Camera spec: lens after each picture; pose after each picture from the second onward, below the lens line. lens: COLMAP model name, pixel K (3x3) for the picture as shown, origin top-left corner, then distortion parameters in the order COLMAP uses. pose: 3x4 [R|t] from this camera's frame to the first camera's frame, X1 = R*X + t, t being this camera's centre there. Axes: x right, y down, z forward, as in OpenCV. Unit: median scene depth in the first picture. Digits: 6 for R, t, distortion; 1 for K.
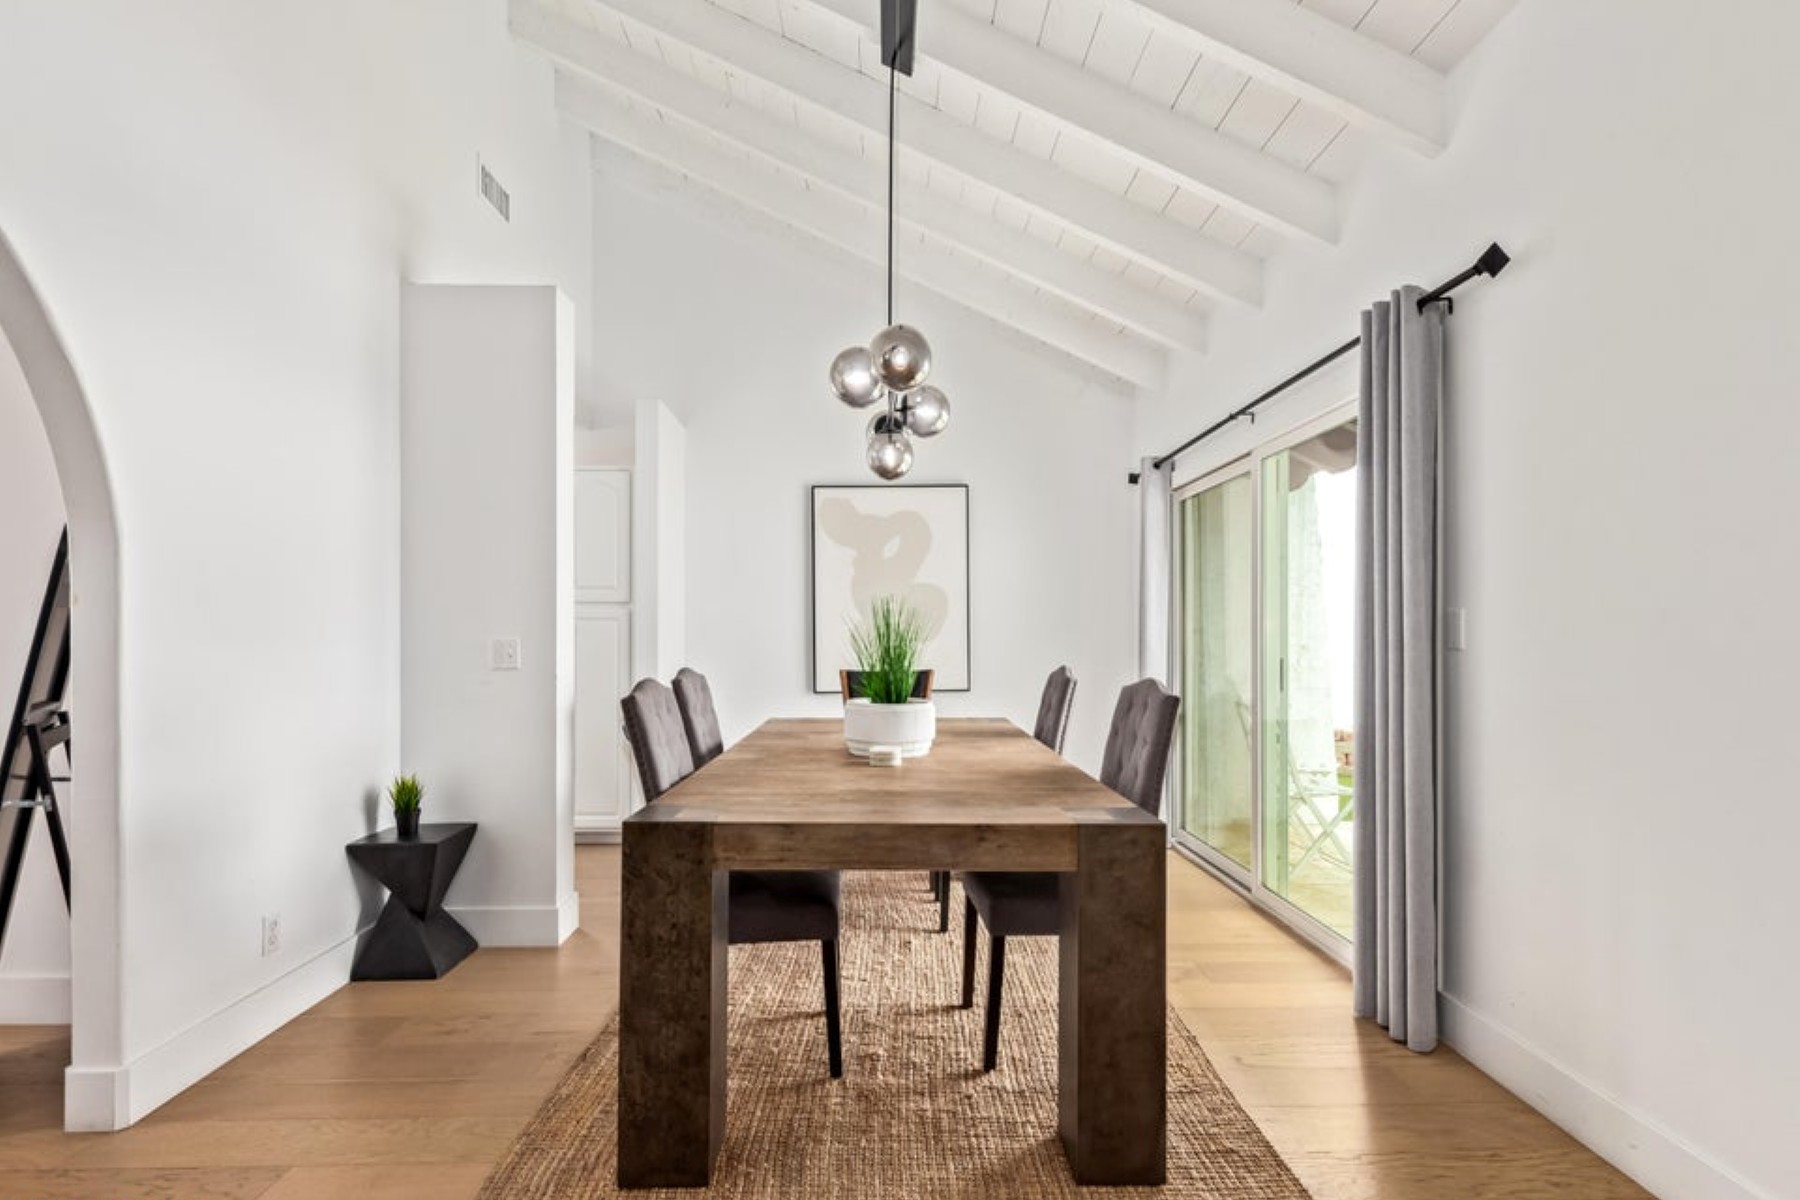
lens RADIAL K [[848.5, 0, 900.7], [0, 848.5, 640.1], [0, 0, 1]] dist [0.022927, -0.000164]
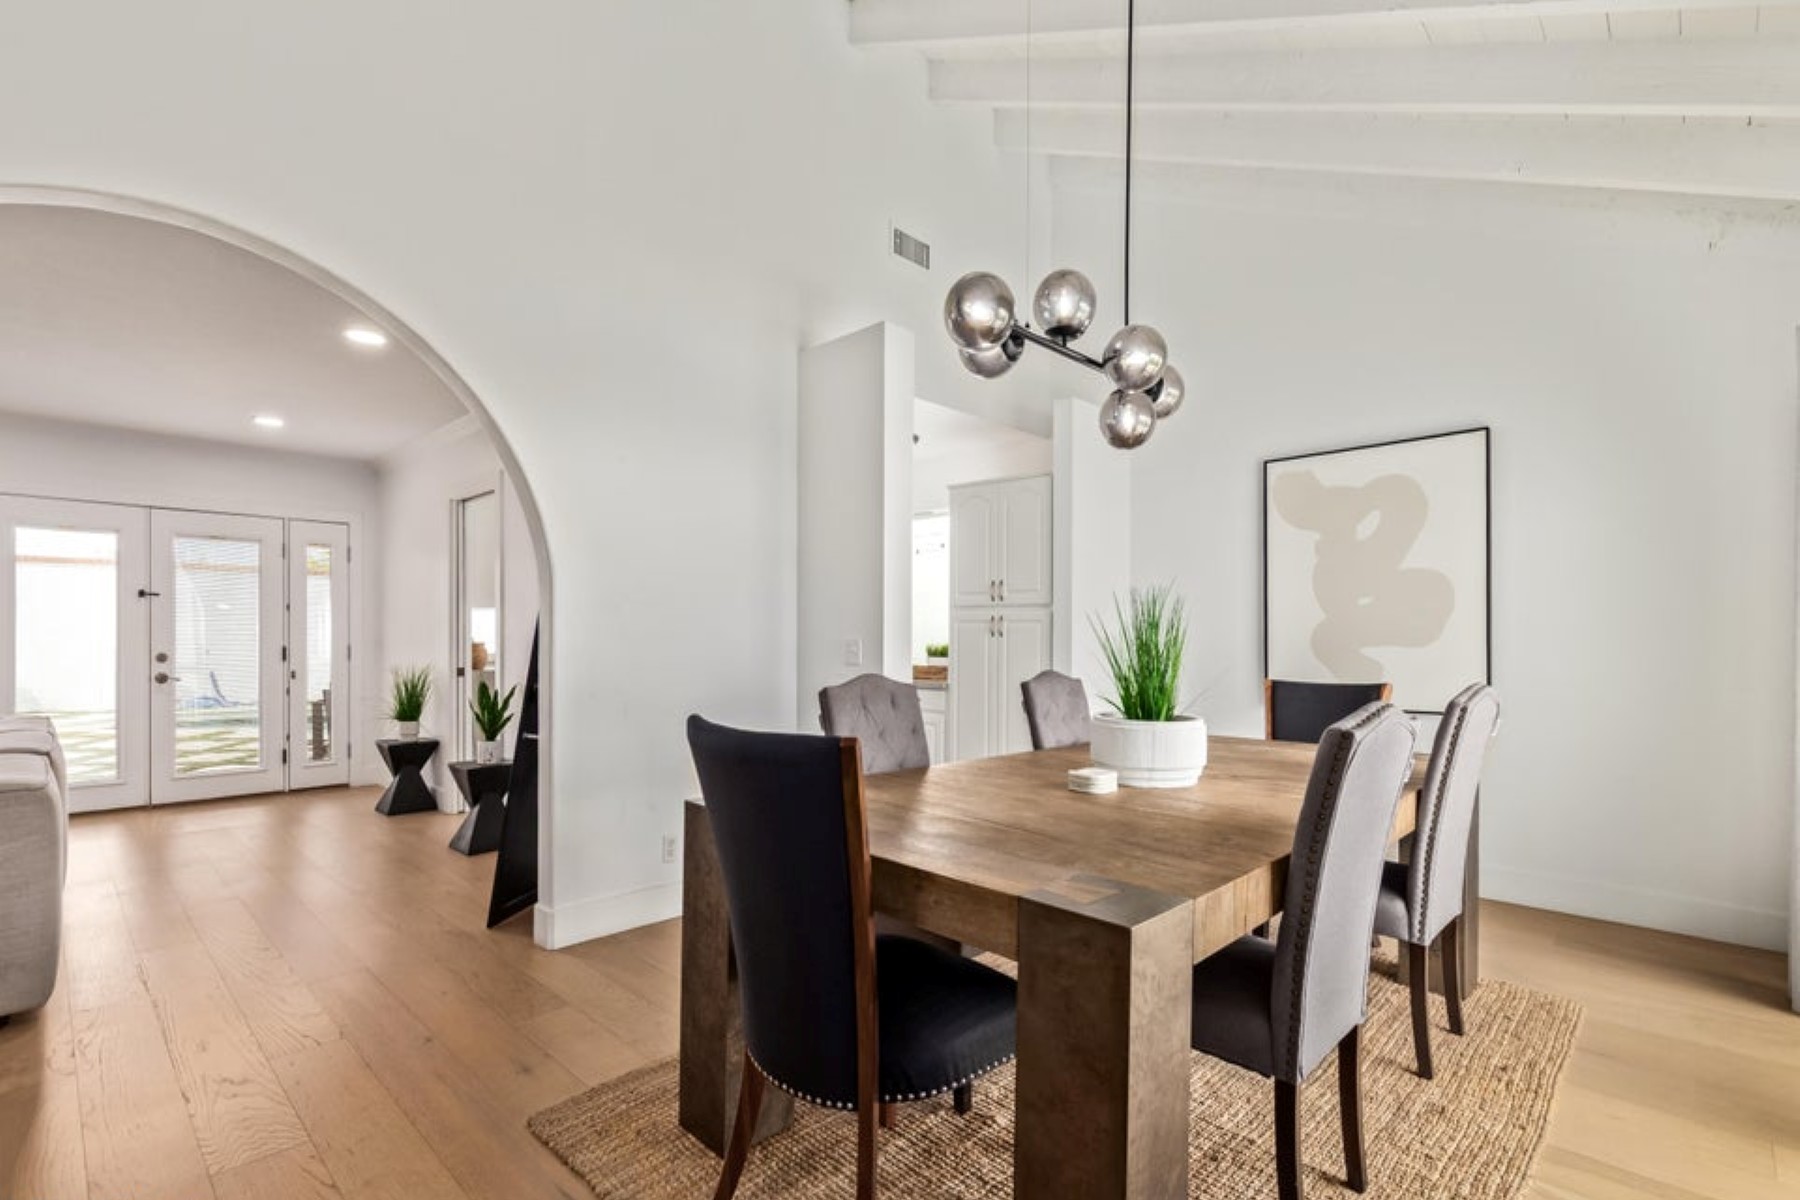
lens RADIAL K [[819.8, 0, 900.3], [0, 819.8, 657.7], [0, 0, 1]] dist [-0.002015, -0.000268]
pose [[0.700426, 0.018815, -0.713477, 0.376992], [-0.008361, 0.999800, 0.018157, 0.004181], [0.713676, -0.006752, 0.700443, 0.275511]]
